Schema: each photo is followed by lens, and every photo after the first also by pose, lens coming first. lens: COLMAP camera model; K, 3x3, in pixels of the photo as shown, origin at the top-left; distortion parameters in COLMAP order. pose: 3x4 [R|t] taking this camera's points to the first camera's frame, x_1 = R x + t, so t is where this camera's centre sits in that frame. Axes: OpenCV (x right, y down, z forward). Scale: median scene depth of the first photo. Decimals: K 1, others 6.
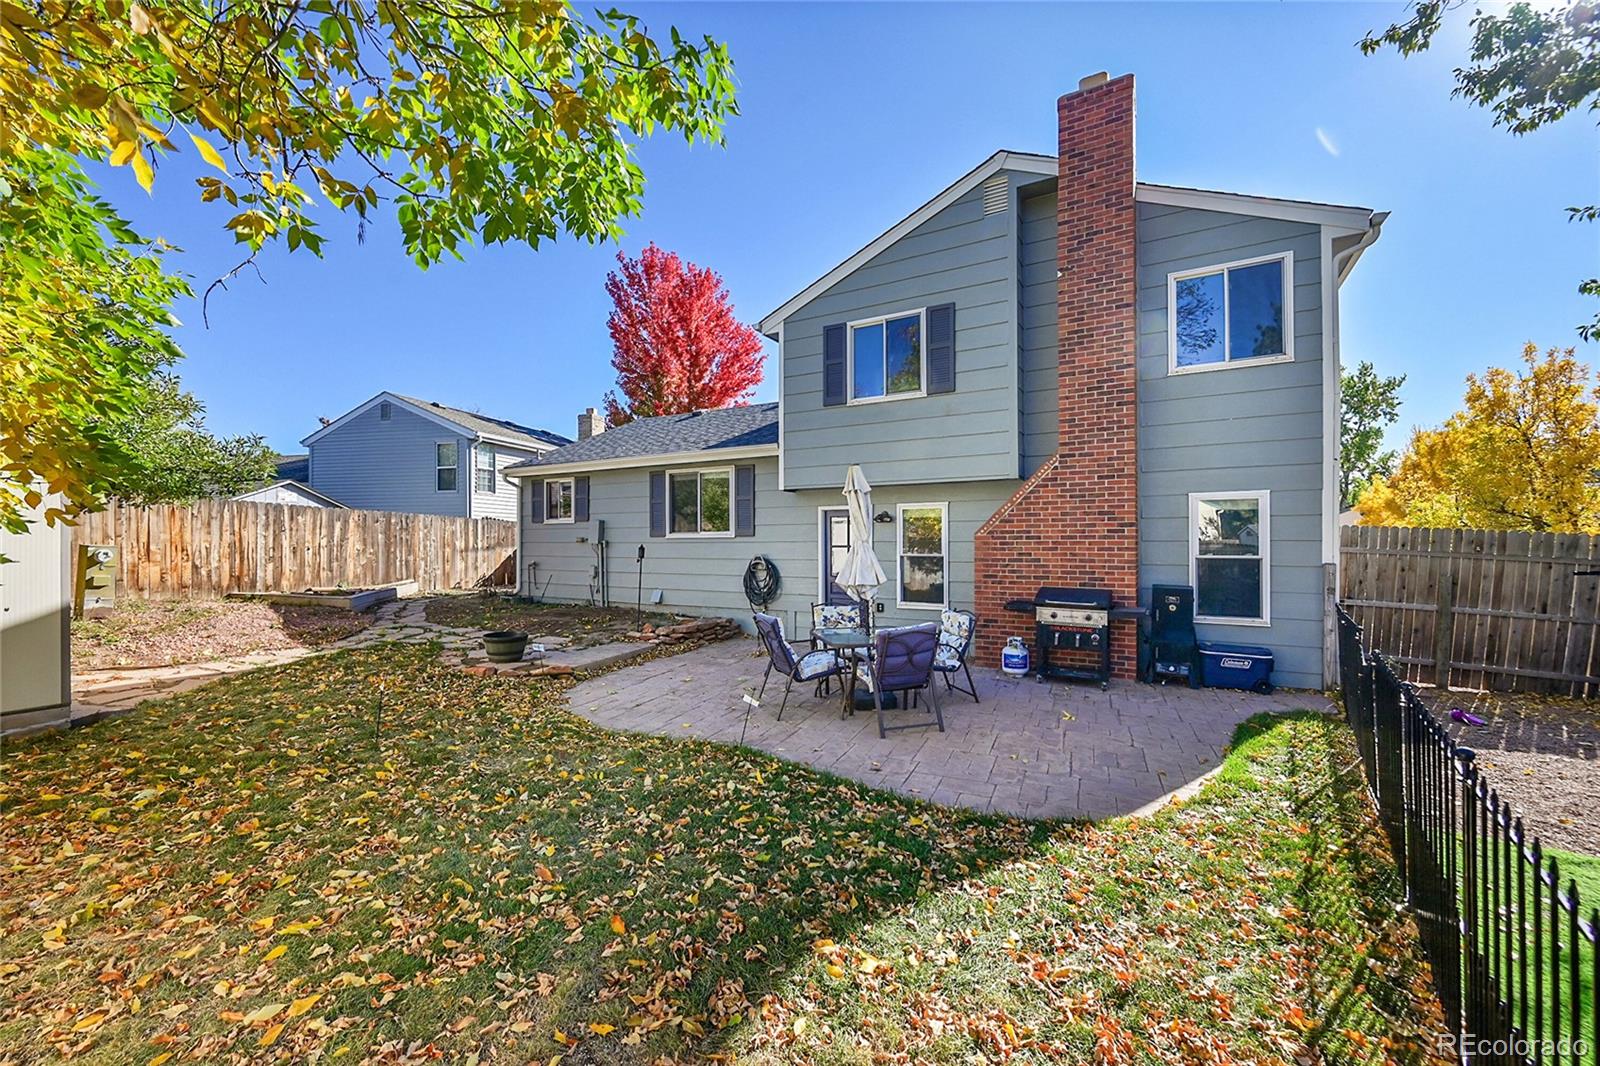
lens RADIAL K [[652.1, 0, 796.0], [0, 652.1, 535.8], [0, 0, 1]] dist [-0.006656, 0.000763]
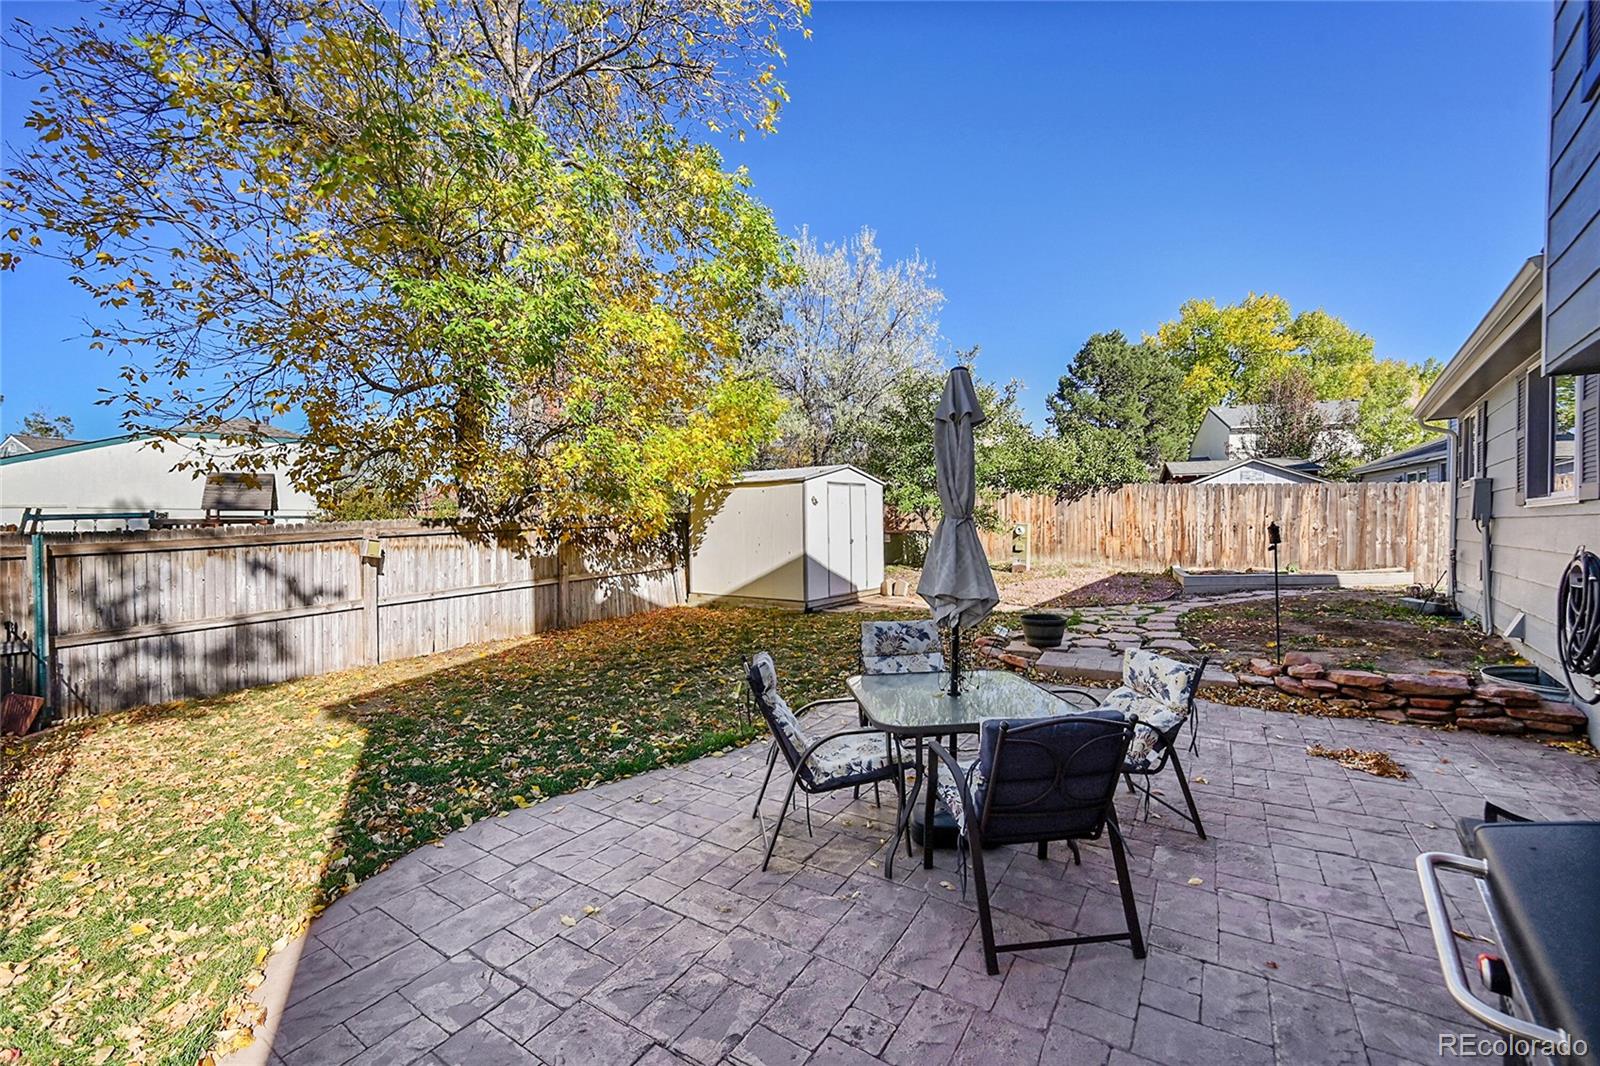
lens RADIAL K [[652.1, 0, 805.2], [0, 652.1, 533.8], [0, 0, 1]] dist [-0.006656, 0.000763]
pose [[-0.123836, 0.016841, -0.992160, 0.324328], [0.016589, 0.999751, 0.014899, 0.004106], [0.992164, -0.014613, -0.124085, 0.477392]]
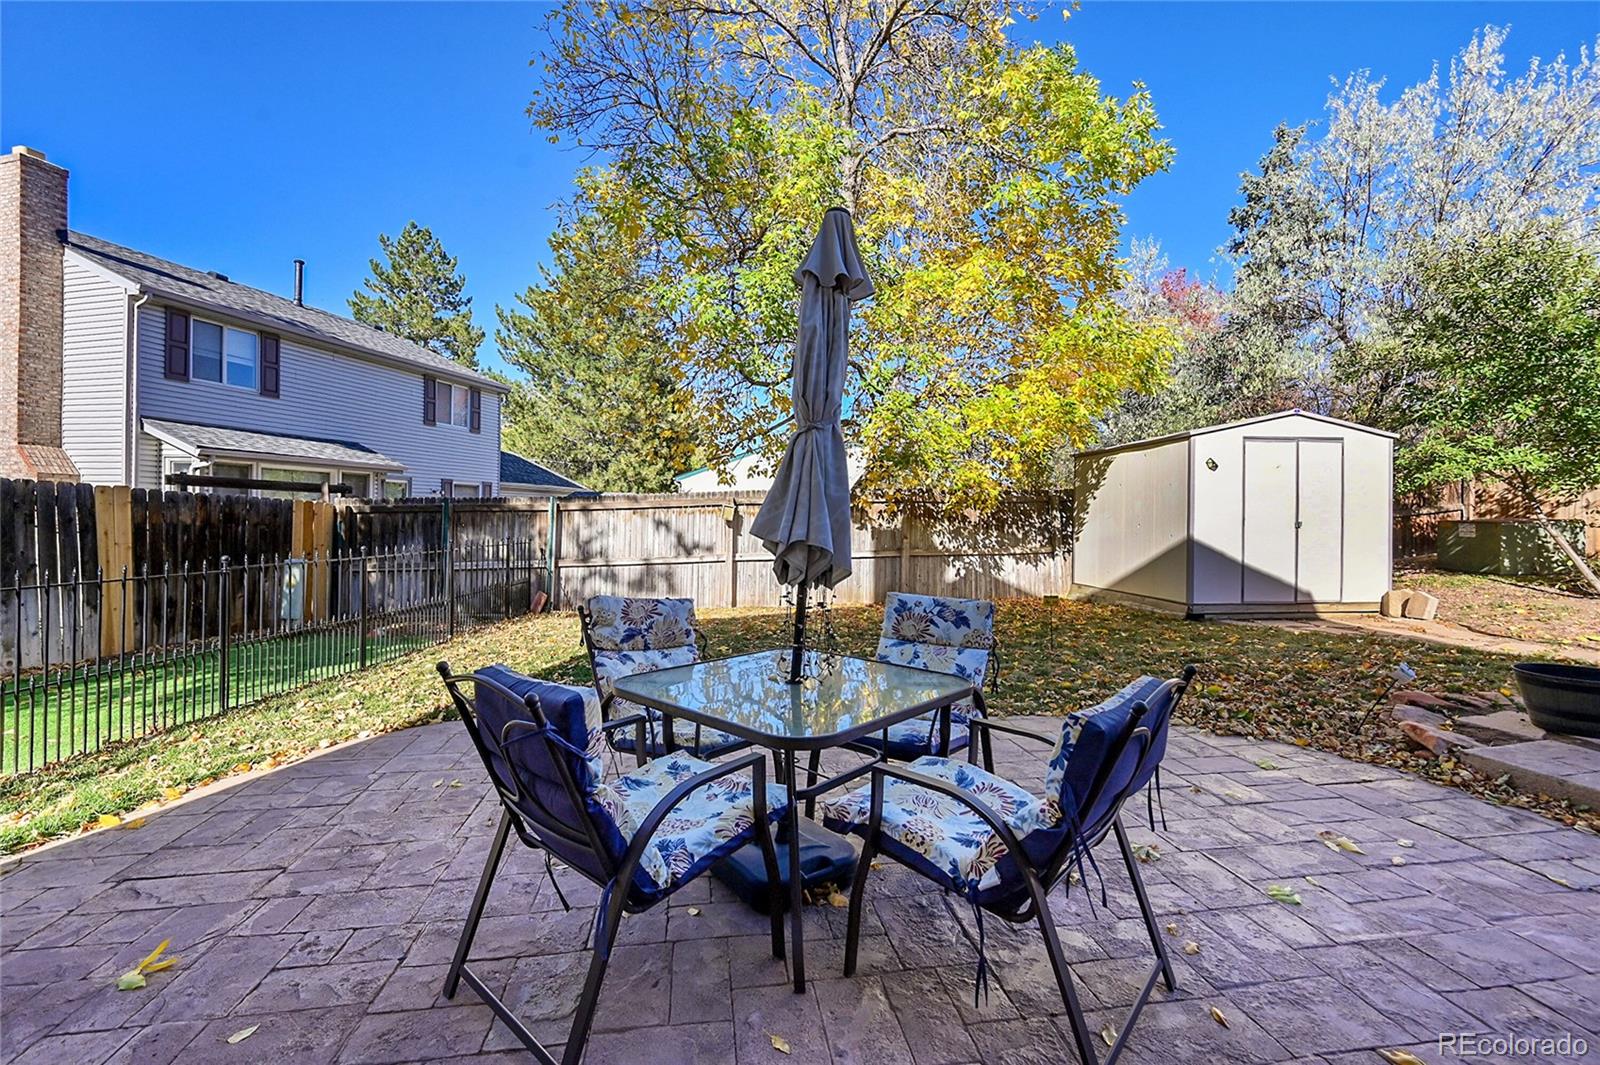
lens RADIAL K [[669.7, 0, 798.7], [0, 669.7, 523.6], [0, 0, 1]] dist [0.001354, 0.000302]
pose [[-0.827805, -0.006765, -0.560976, 0.160143], [-0.006865, 0.999975, -0.001929, 0.029796], [0.560975, 0.002255, -0.827830, 0.663782]]
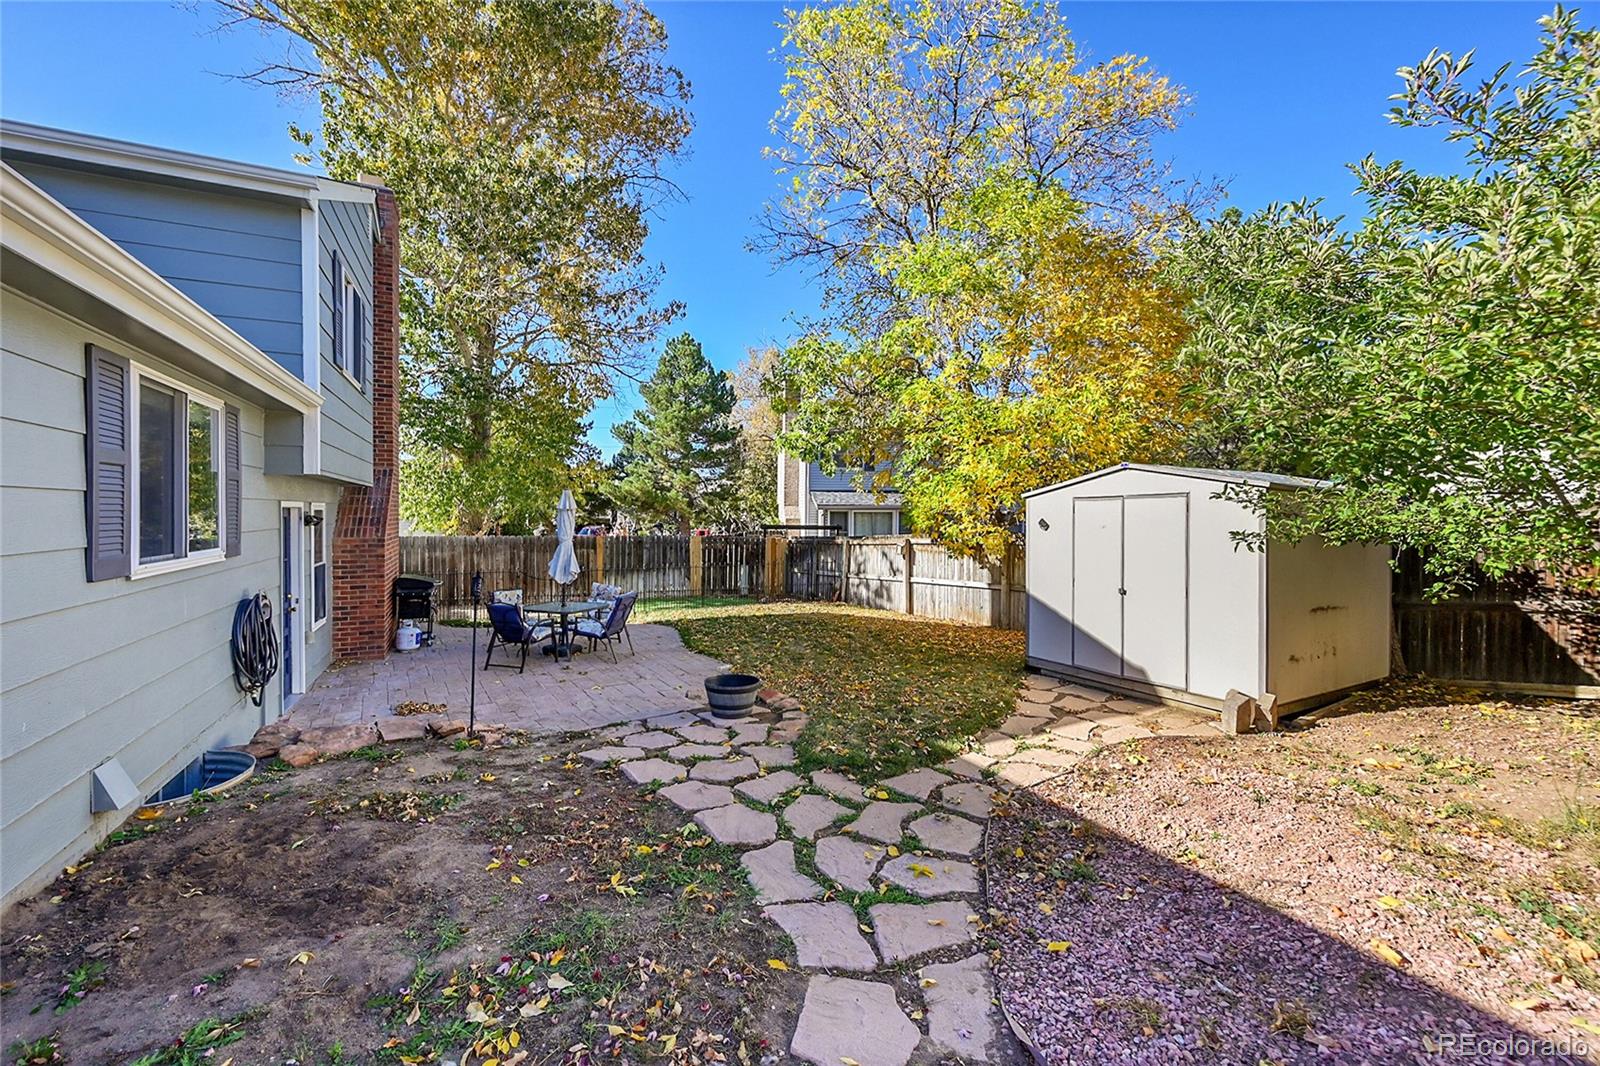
lens RADIAL K [[652.1, 0, 793.5], [0, 652.1, 522.3], [0, 0, 1]] dist [-0.006656, 0.000763]
pose [[-0.843614, -0.006883, 0.536905, -0.558533], [-0.007176, 0.999973, 0.001544, -0.024265], [-0.536902, -0.002550, -0.843641, 0.982920]]
